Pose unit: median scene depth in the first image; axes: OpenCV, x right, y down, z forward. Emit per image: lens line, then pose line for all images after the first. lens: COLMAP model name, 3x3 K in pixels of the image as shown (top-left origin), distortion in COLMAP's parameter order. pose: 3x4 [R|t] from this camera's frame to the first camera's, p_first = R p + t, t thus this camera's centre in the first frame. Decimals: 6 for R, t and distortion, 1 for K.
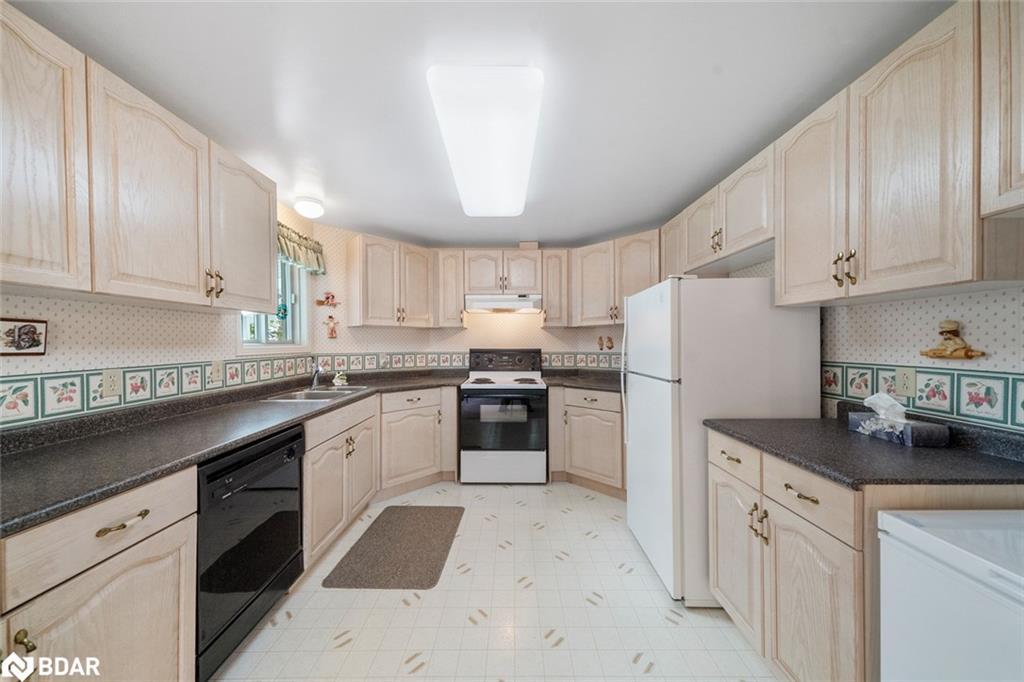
lens RADIAL K [[357.1, 0, 513.8], [0, 357.1, 350.0], [0, 0, 1]] dist [0.013218, -0.001442]
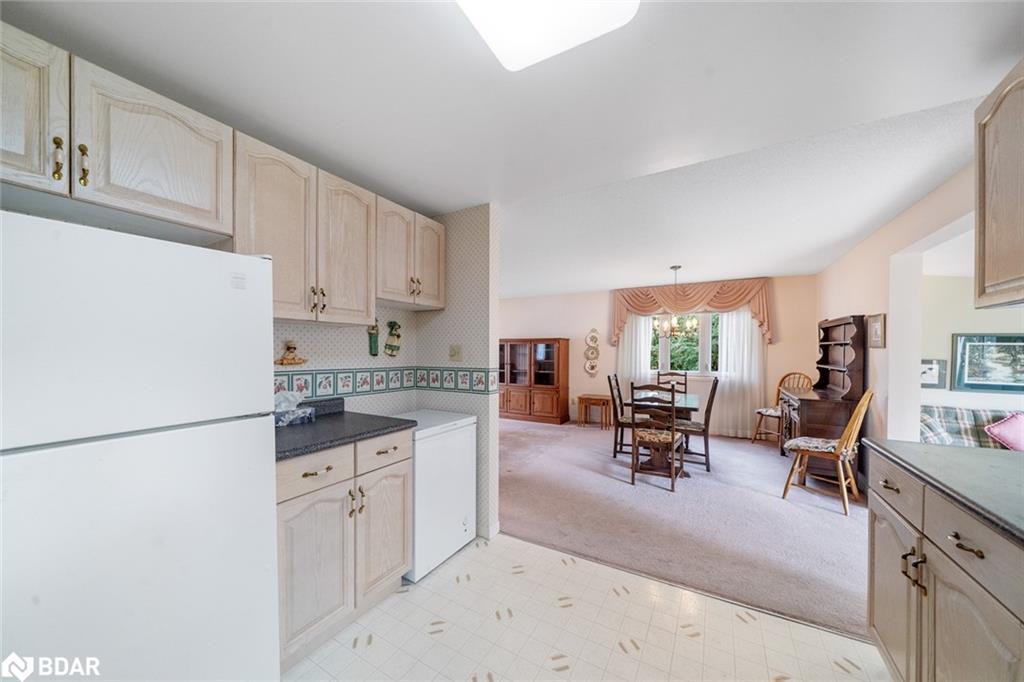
lens RADIAL K [[357.1, 0, 512.6], [0, 357.1, 353.2], [0, 0, 1]] dist [0.013218, -0.001442]
pose [[-0.854142, 0.002144, 0.520035, -0.239207], [0.017707, 0.999532, 0.024962, -0.029037], [-0.519738, 0.030529, -0.853780, 1.004425]]
